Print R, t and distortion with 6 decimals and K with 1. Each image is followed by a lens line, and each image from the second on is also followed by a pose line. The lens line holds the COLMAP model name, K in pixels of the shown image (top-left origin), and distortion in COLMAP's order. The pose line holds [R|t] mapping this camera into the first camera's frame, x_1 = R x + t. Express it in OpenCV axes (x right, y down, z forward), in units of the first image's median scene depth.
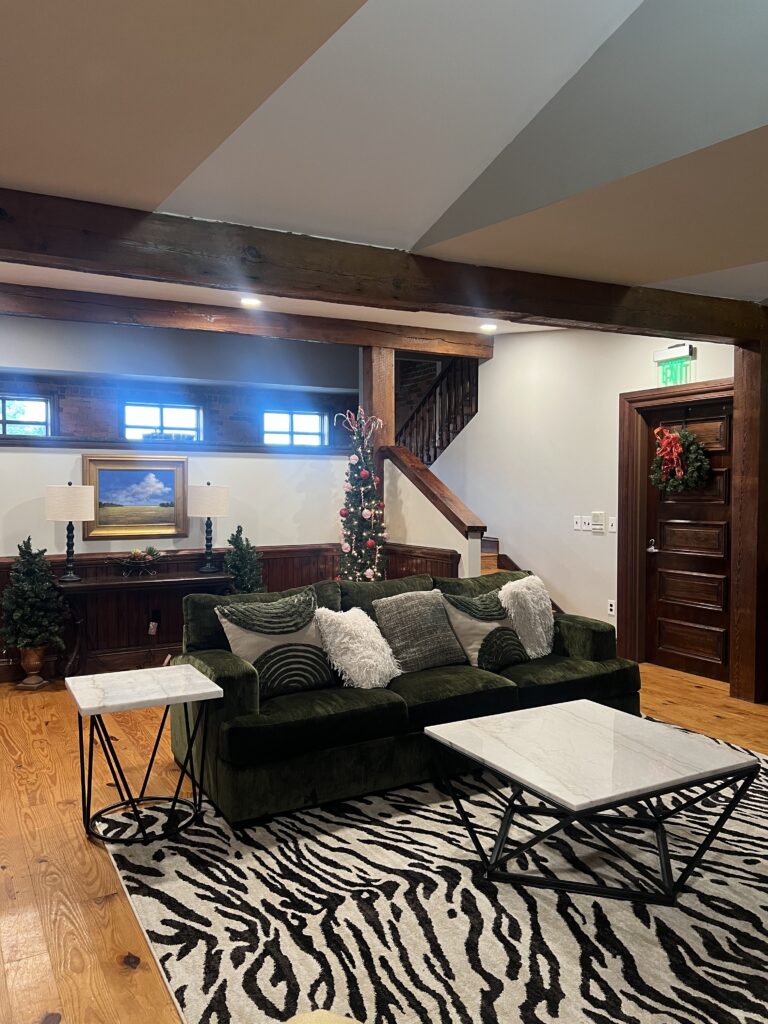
lens RADIAL K [[773.4, 0, 379.7], [0, 773.4, 507.3], [0, 0, 1]] dist [0.044360, -0.051331]
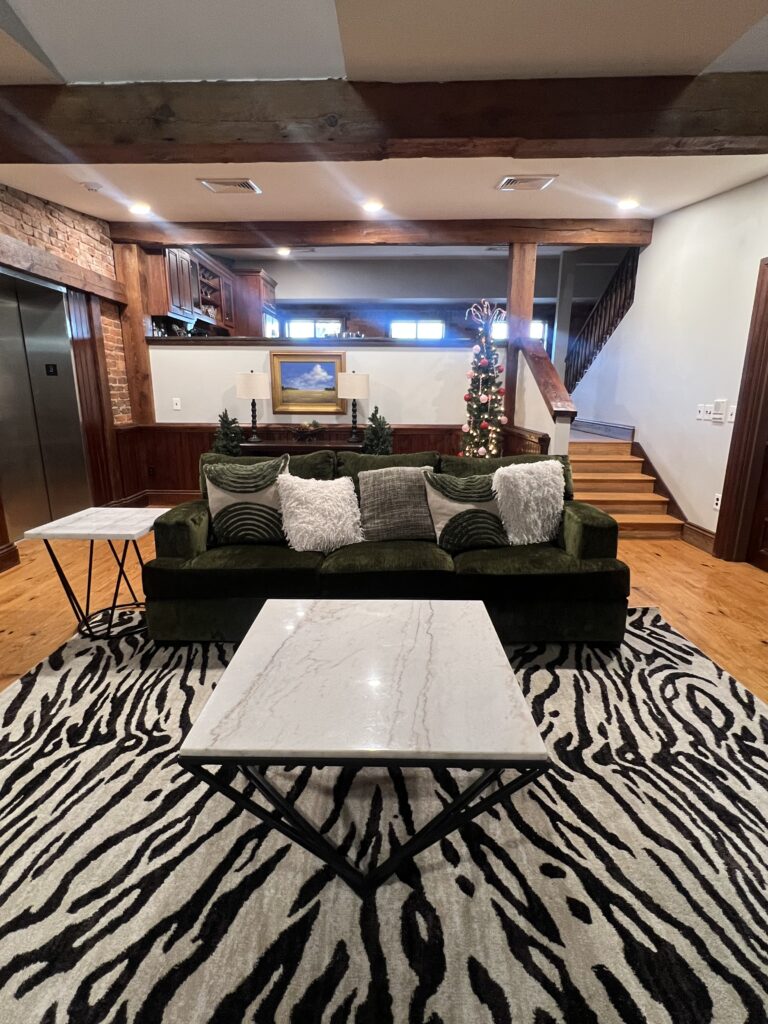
lens RADIAL K [[503.4, 0, 383.6], [0, 503.4, 508.9], [0, 0, 1]] dist [-0.004100, 0.002208]
pose [[0.870543, 0.117811, -0.477782, 0.416582], [-0.018018, 0.977899, 0.208300, 0.028013], [0.491763, -0.172725, 0.853426, 0.468566]]
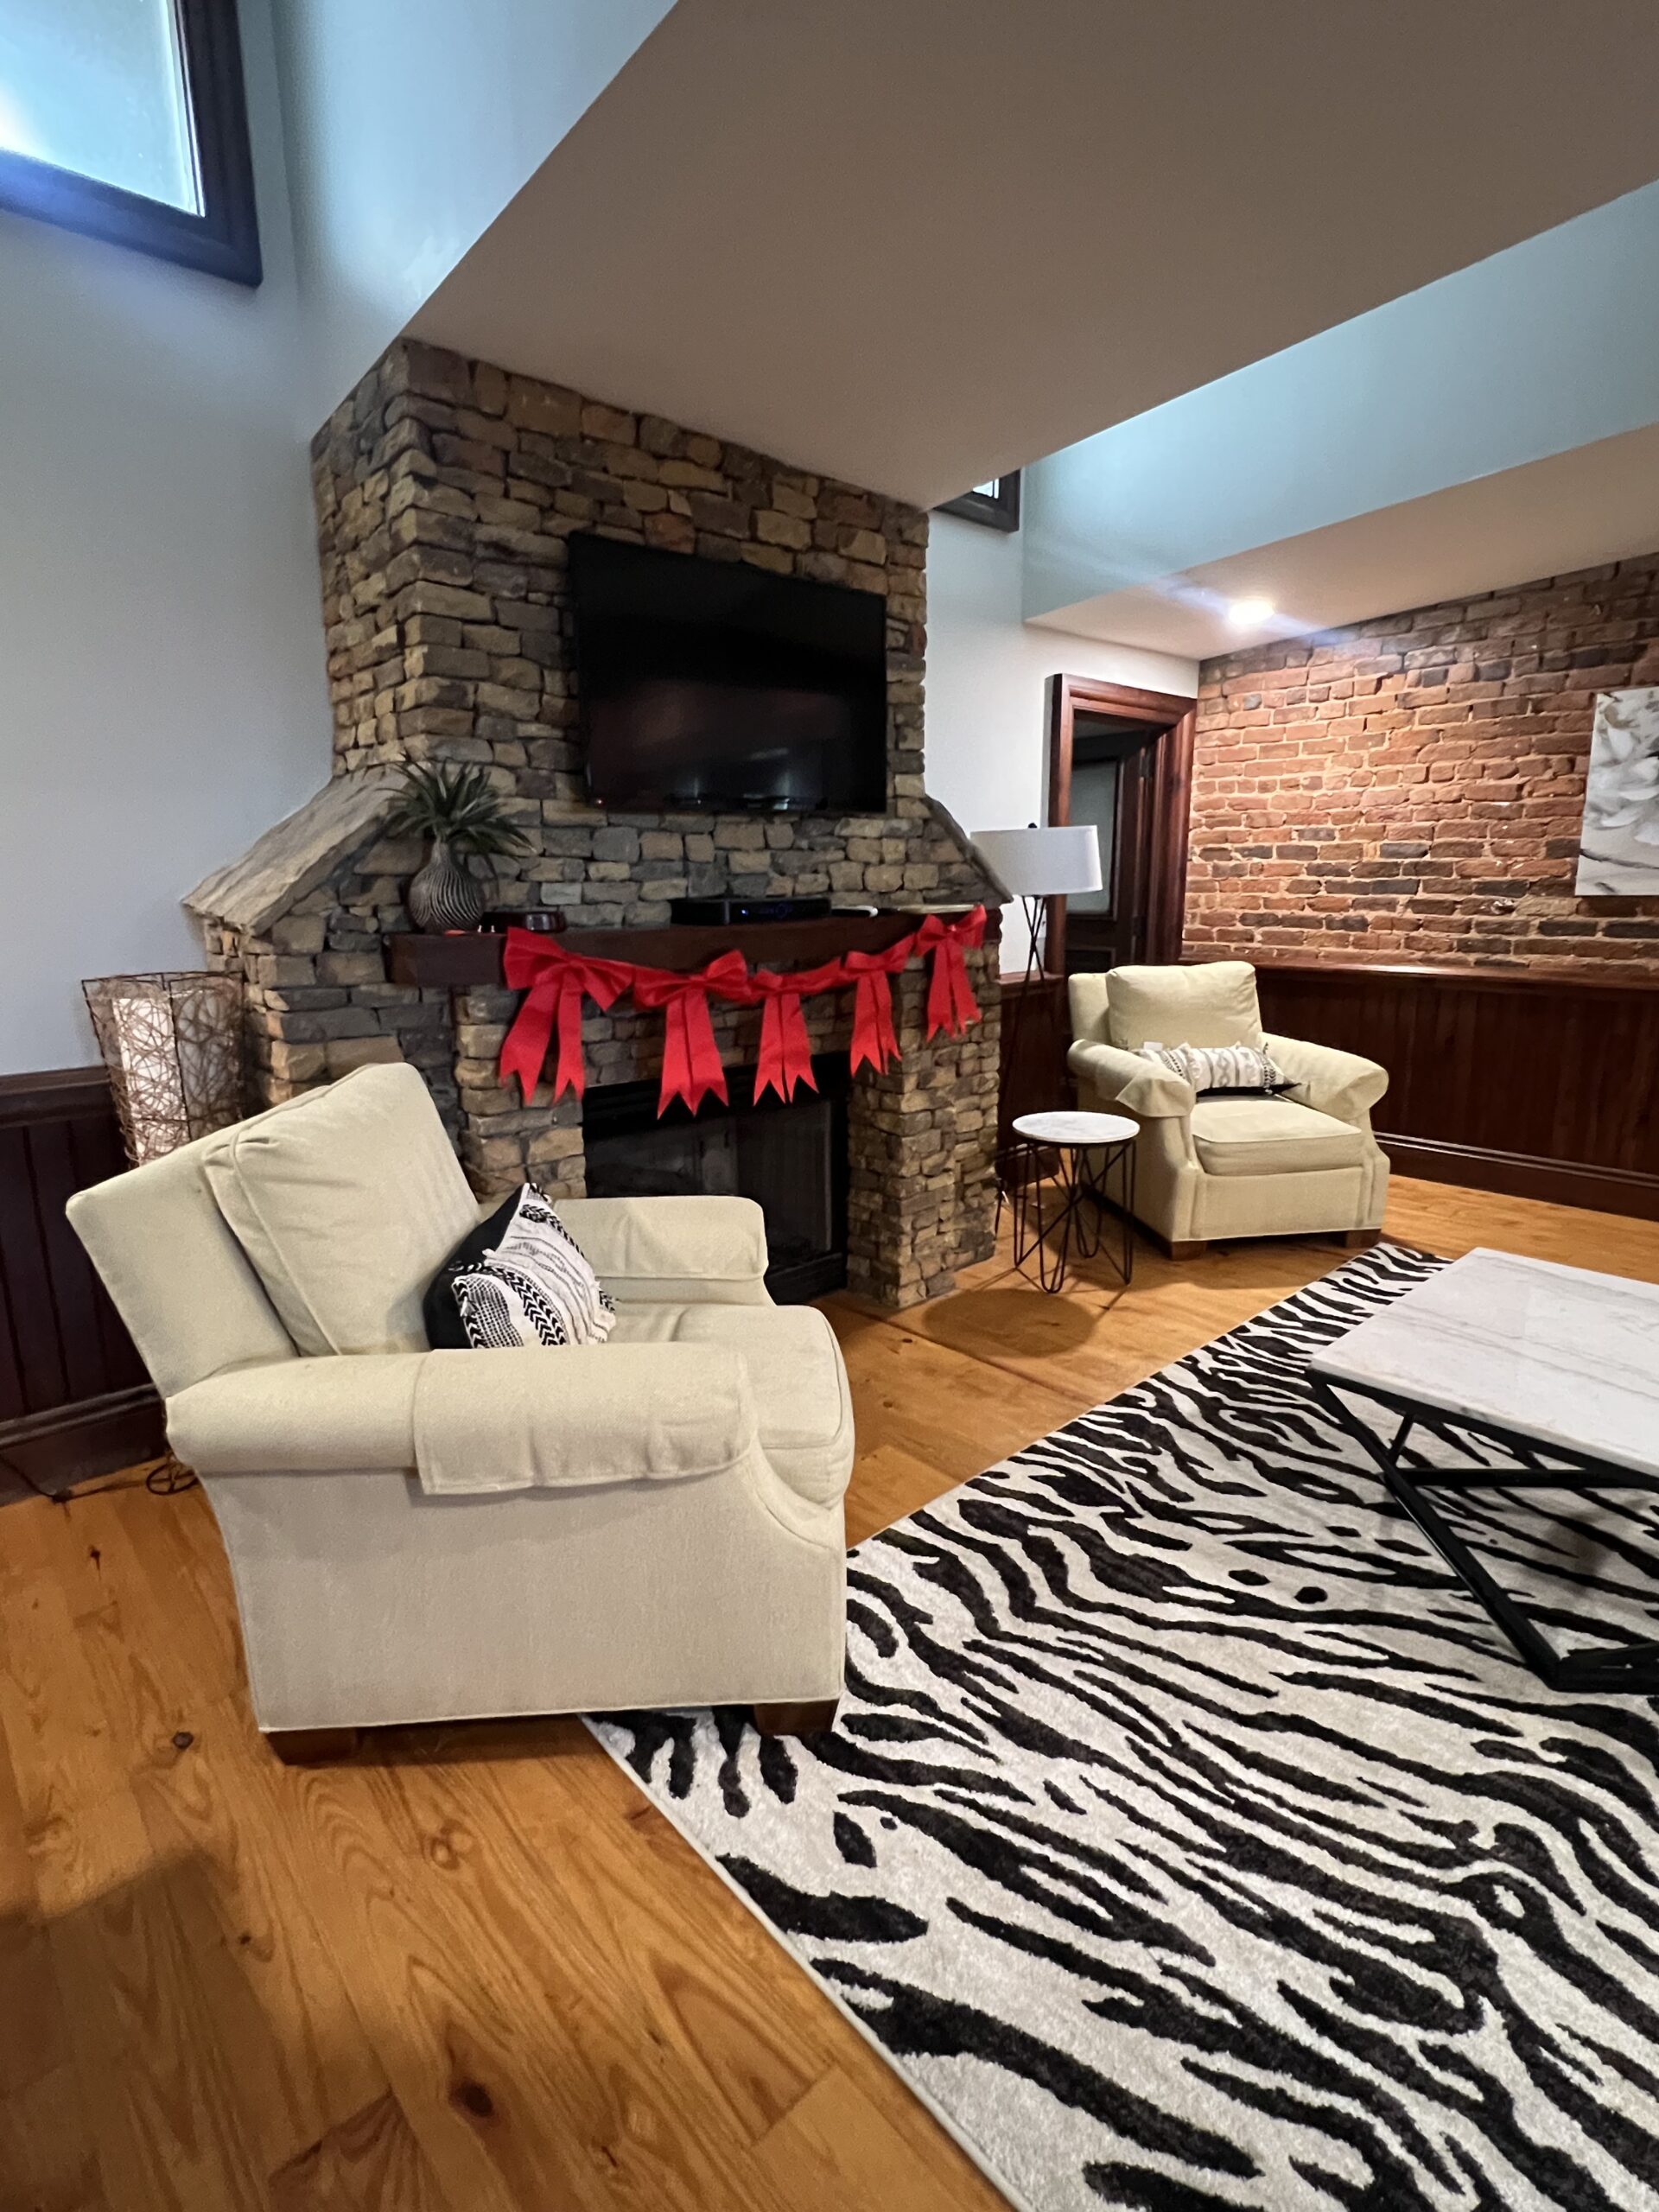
lens RADIAL K [[1087.5, 0, 828.3], [0, 1087.5, 1104.4], [0, 0, 1]] dist [-0.004100, 0.002208]
pose [[-0.973791, 0.061334, -0.219016, 0.717590], [0.009998, 0.973566, 0.228188, -0.002258], [0.227223, 0.220017, -0.948663, 1.202621]]
